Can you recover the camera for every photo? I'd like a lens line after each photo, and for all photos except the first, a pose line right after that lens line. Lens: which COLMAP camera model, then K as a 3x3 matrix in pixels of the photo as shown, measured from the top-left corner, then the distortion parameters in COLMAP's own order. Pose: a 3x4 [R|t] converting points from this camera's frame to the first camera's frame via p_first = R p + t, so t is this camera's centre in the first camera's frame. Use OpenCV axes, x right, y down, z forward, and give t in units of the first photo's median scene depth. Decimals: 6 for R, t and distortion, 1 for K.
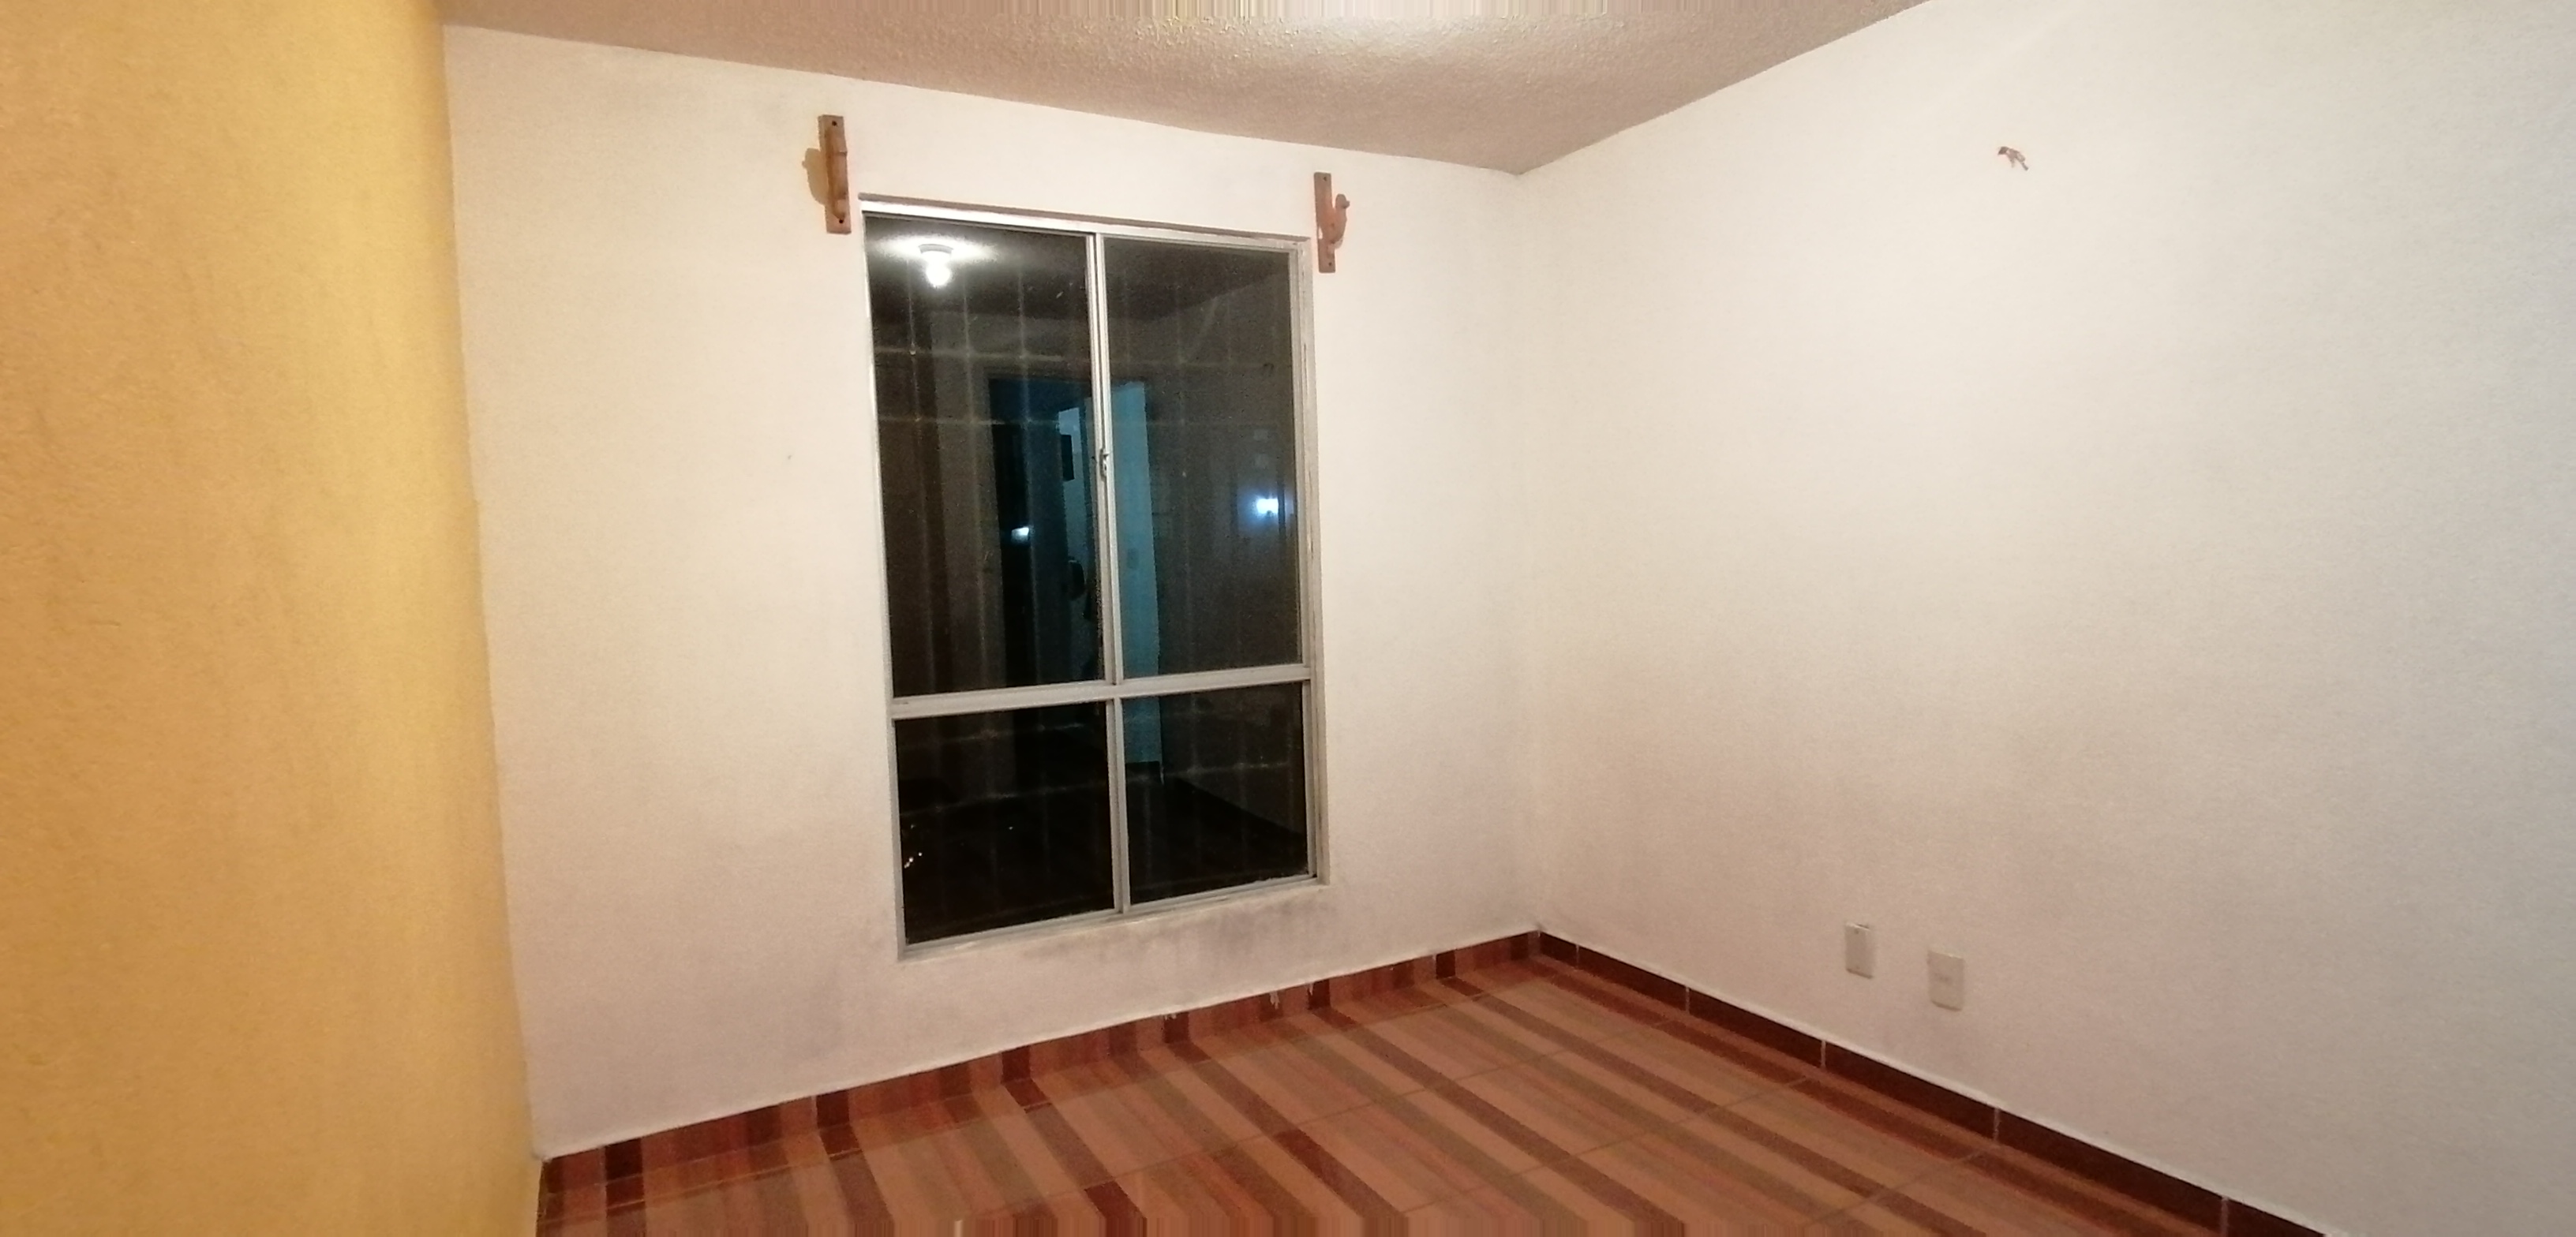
lens RADIAL K [[1263.0, 0, 1288.0], [0, 1263.0, 618.5], [0, 0, 1]] dist [0.034842, -0.040396]
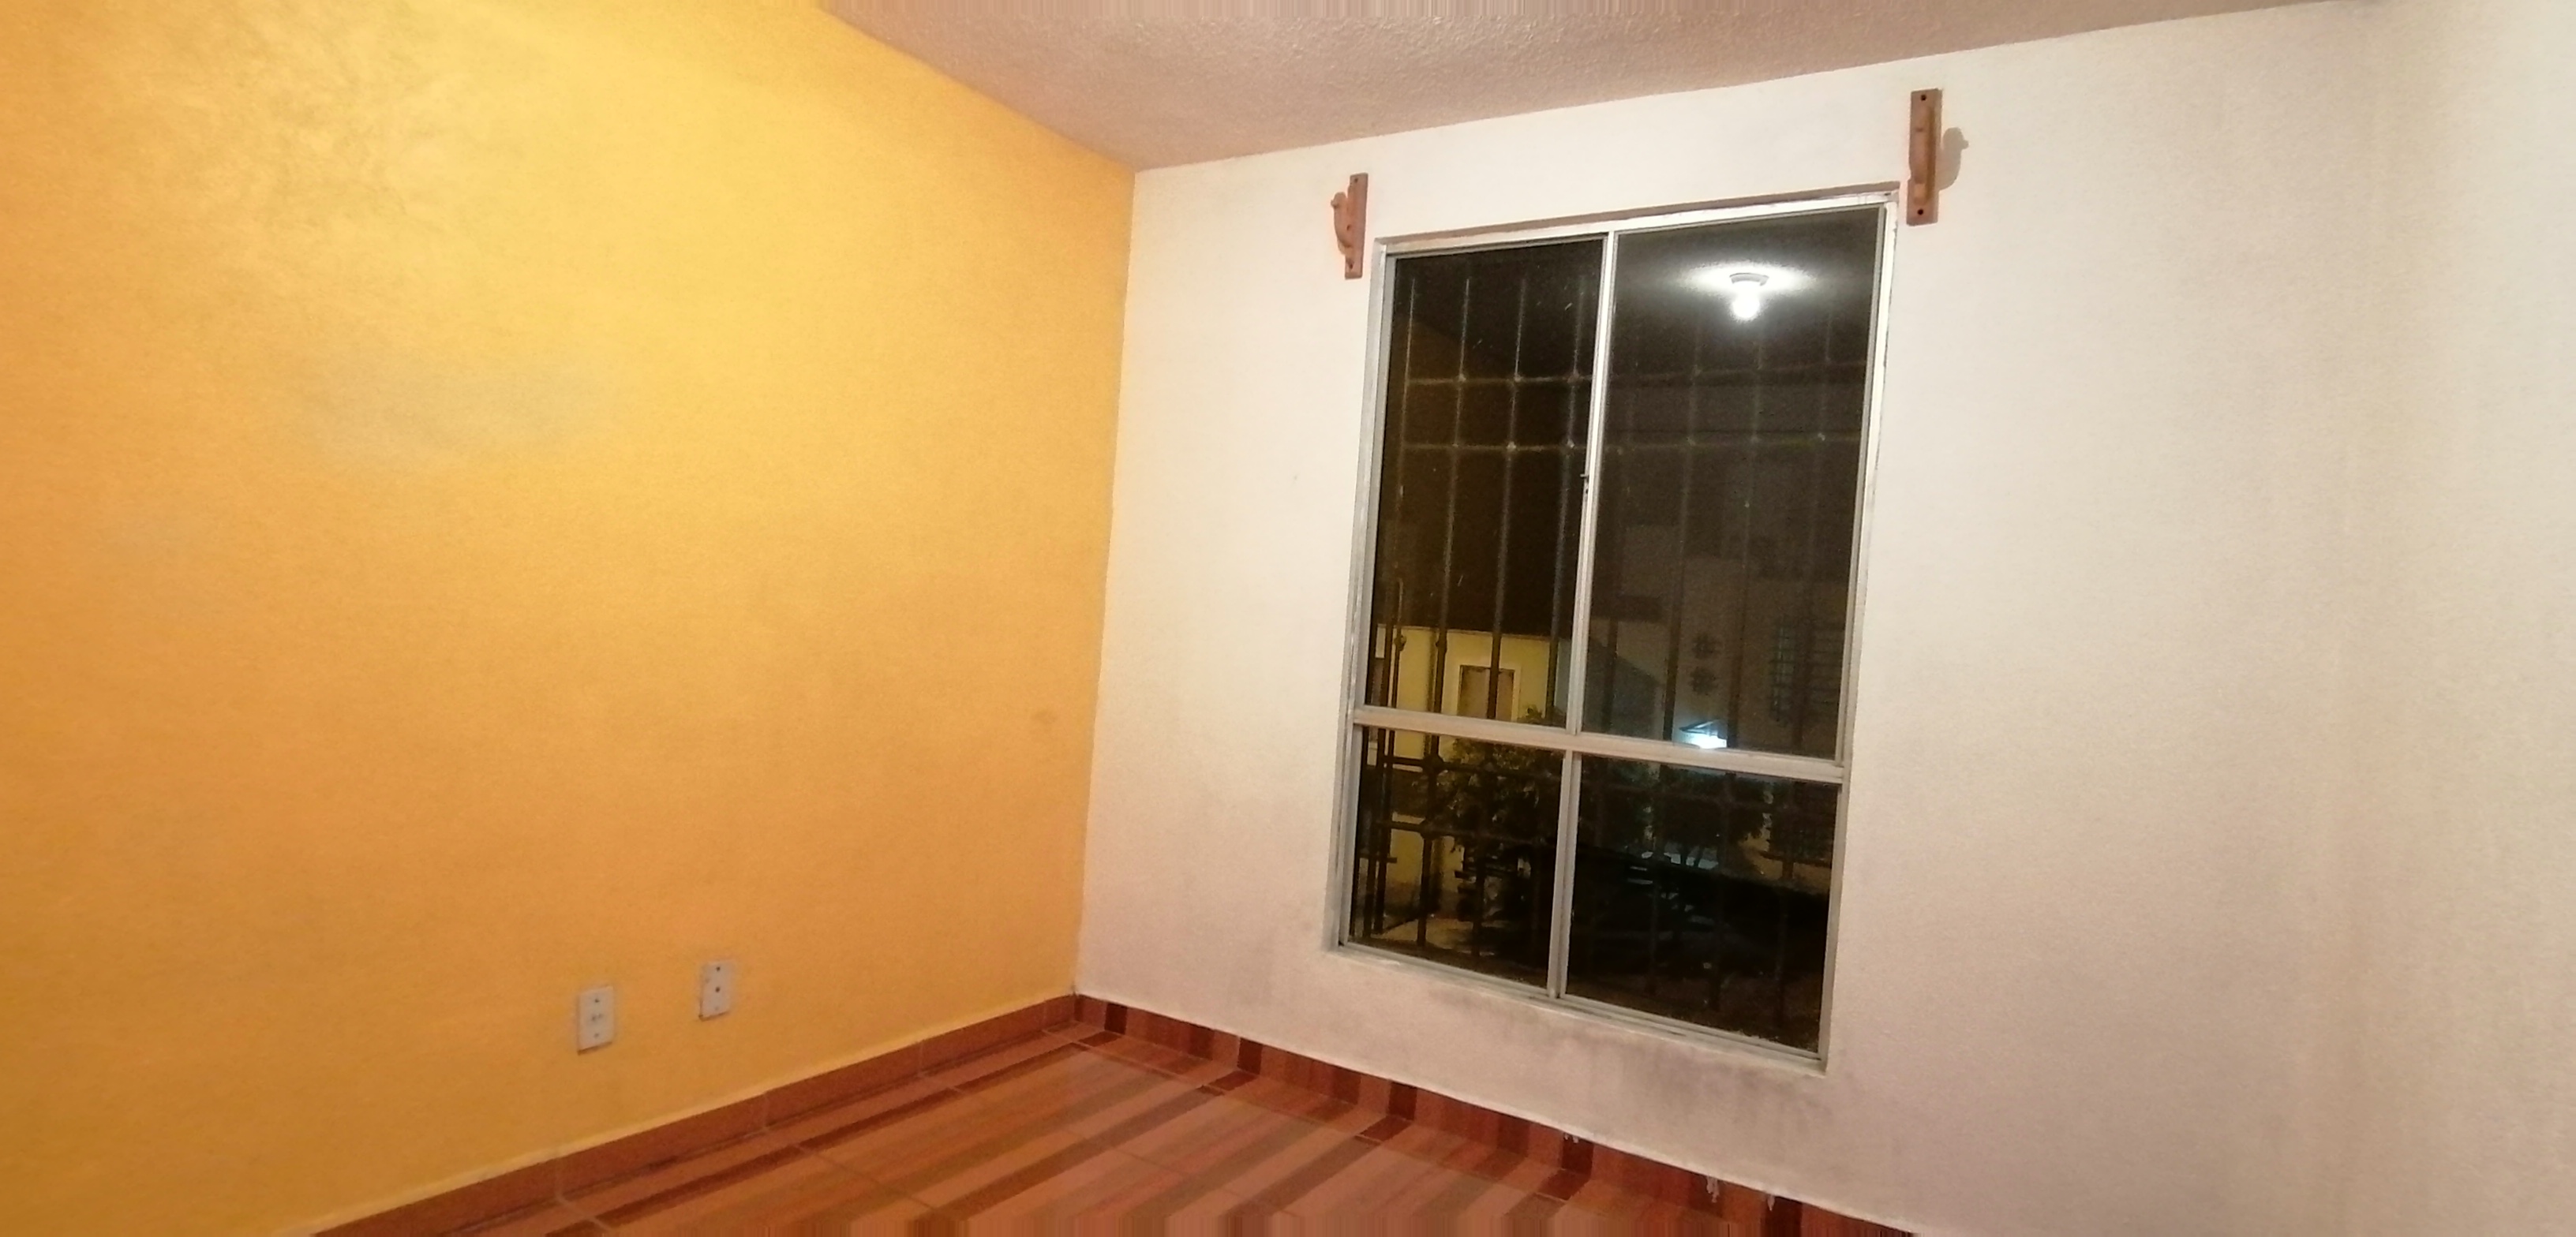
lens RADIAL K [[1263.0, 0, 1288.0], [0, 1263.0, 618.5], [0, 0, 1]] dist [0.034842, -0.040396]
pose [[0.487987, 0.076114, -0.869526, 0.532238], [-0.143780, 0.989592, 0.005933, -0.005390], [0.860927, 0.122125, 0.493852, 0.385579]]
